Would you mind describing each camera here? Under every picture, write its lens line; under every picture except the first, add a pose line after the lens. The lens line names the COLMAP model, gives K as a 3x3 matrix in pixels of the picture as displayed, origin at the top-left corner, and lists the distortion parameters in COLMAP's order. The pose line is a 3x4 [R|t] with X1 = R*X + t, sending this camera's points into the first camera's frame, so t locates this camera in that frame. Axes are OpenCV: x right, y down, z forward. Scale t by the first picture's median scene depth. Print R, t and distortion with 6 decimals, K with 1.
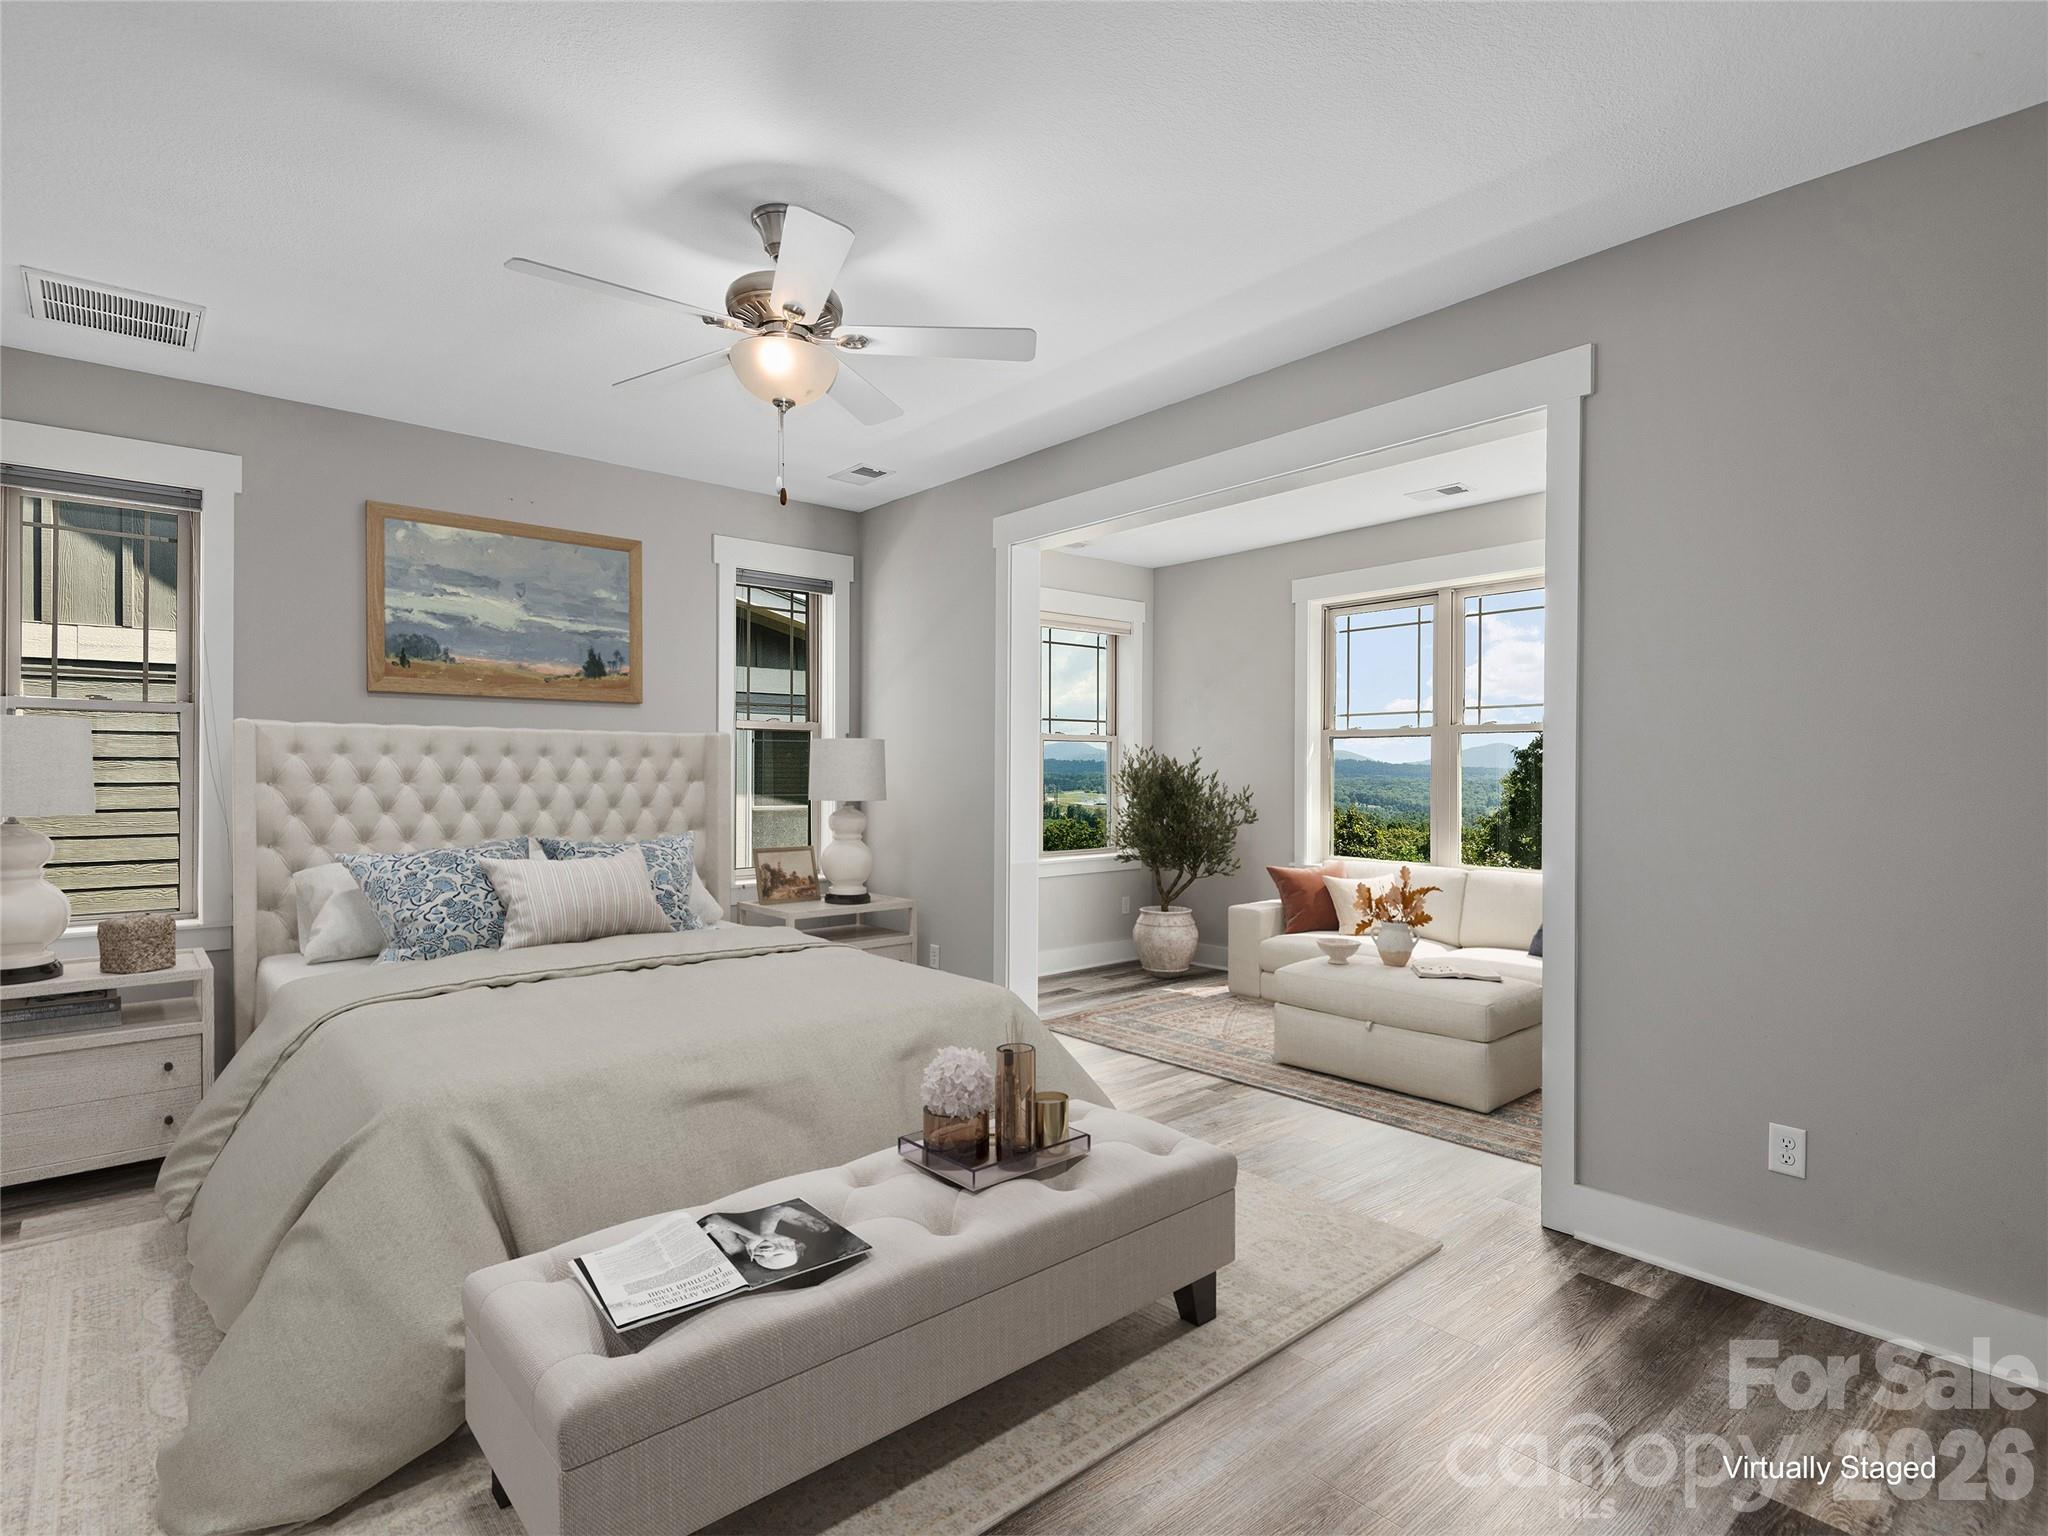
lens RADIAL K [[1036.5, 0, 1024.0], [0, 1036.5, 768.0], [0, 0, 1]] dist [0.029936, -0.020078]
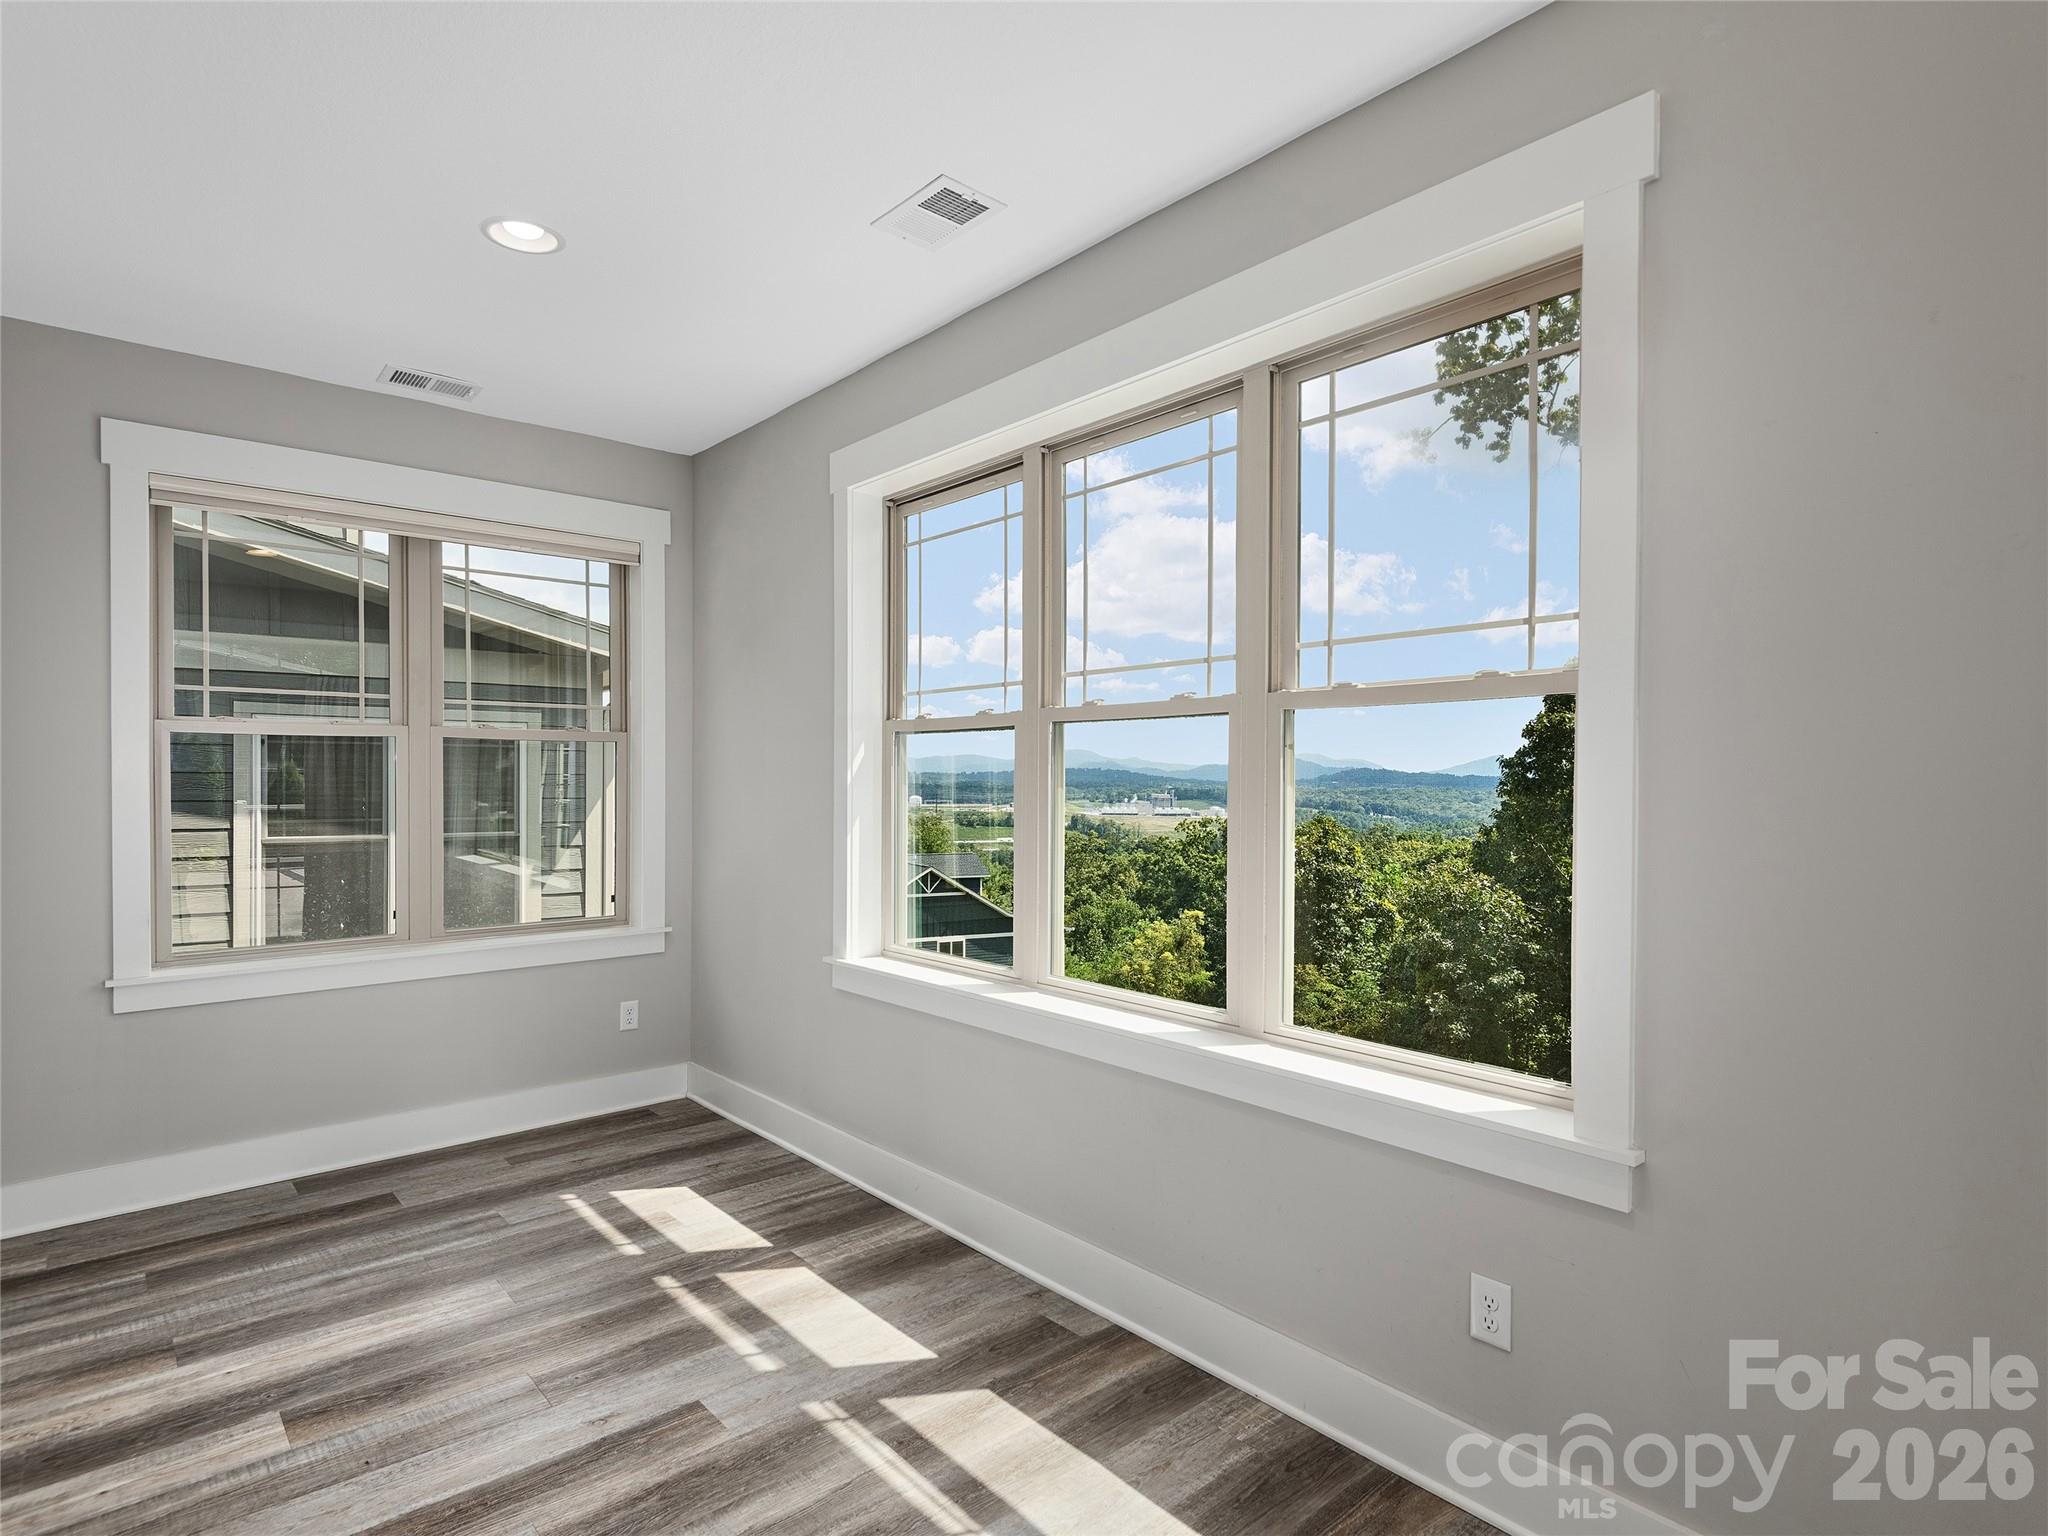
lens RADIAL K [[1036.5, 0, 1024.0], [0, 1036.5, 768.0], [0, 0, 1]] dist [0.029936, -0.020078]
pose [[0.999768, 0.001645, -0.021478, 0.311790], [-0.001820, 0.999965, -0.008149, -0.005200], [0.021464, 0.008186, 0.999736, 0.370943]]
